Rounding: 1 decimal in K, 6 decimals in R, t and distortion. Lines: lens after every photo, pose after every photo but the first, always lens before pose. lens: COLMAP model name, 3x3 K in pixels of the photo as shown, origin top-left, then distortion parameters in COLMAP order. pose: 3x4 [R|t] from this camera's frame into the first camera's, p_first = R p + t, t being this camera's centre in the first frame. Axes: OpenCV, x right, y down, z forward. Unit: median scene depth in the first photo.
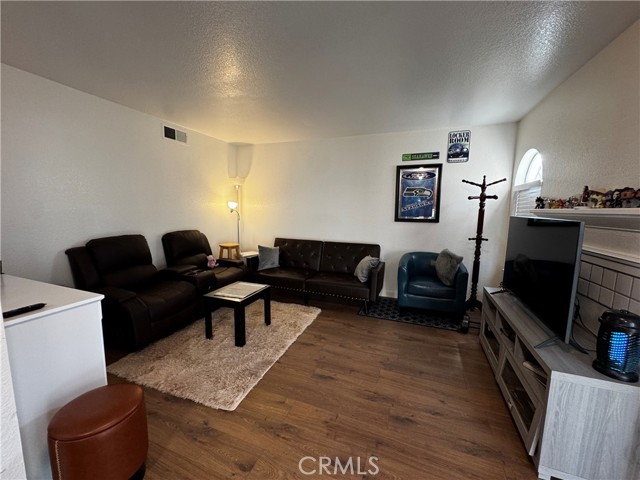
lens RADIAL K [[254.8, 0, 318.4], [0, 254.8, 239.1], [0, 0, 1]] dist [-0.003692, 0.000779]
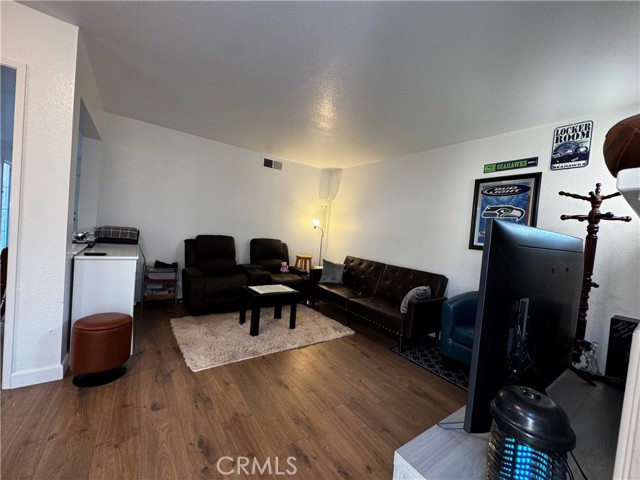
lens RADIAL K [[254.8, 0, 320.4], [0, 254.8, 239.0], [0, 0, 1]] dist [-0.003692, 0.000779]
pose [[0.833302, 0.077657, -0.547337, 0.387089], [-0.142458, 0.986811, -0.076878, 0.029307], [0.534148, 0.142035, 0.833374, 0.112424]]
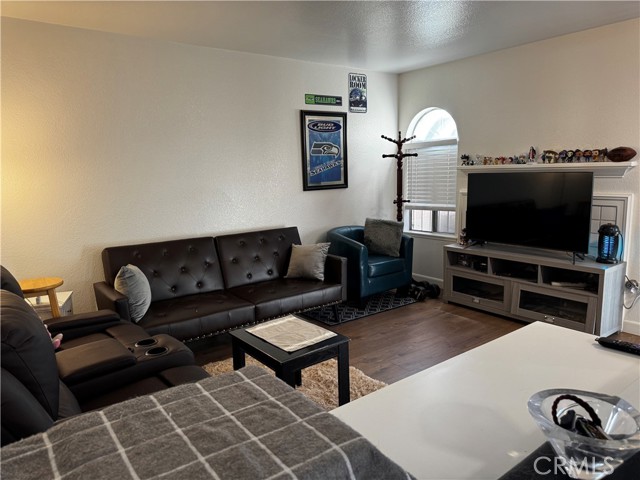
lens RADIAL K [[452.7, 0, 316.0], [0, 452.7, 242.5], [0, 0, 1]] dist [0.071791, -0.008289]
pose [[0.534353, -0.169109, 0.828172, -0.830338], [0.136631, 0.984178, 0.112807, -0.073667], [-0.834145, 0.052876, 0.549004, 0.331007]]
